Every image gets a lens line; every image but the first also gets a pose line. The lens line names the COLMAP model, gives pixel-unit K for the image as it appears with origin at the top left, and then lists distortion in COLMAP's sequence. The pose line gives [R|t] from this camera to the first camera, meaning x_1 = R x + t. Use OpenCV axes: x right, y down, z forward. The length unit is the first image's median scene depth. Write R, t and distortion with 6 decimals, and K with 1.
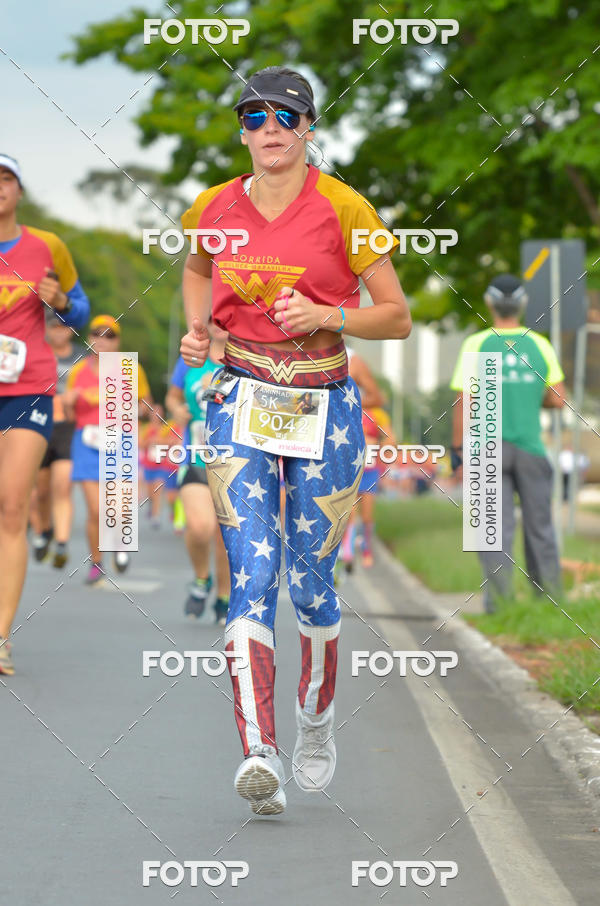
lens RADIAL K [[4768.6, 0, 300.0], [0, 4768.6, 453.0], [0, 0, 1]] dist [0.058614, -12.311887]
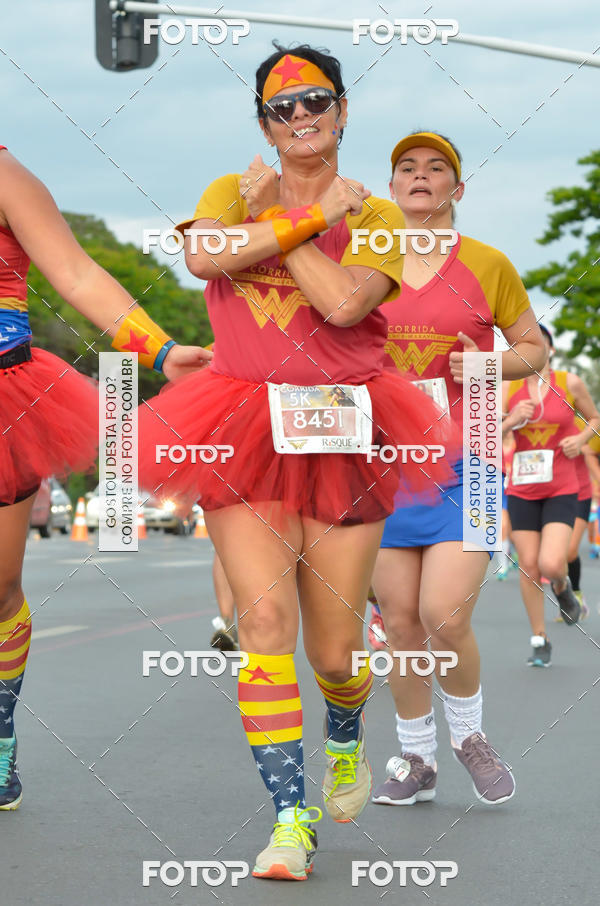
lens RADIAL K [[4768.6, 0, 300.0], [0, 4768.6, 453.0], [0, 0, 1]] dist [0.058614, -12.311887]
pose [[0.999617, -0.010054, -0.025797, -0.084459], [0.009799, 0.999902, -0.009988, -0.002743], [0.025895, 0.009731, 0.999617, -0.826445]]
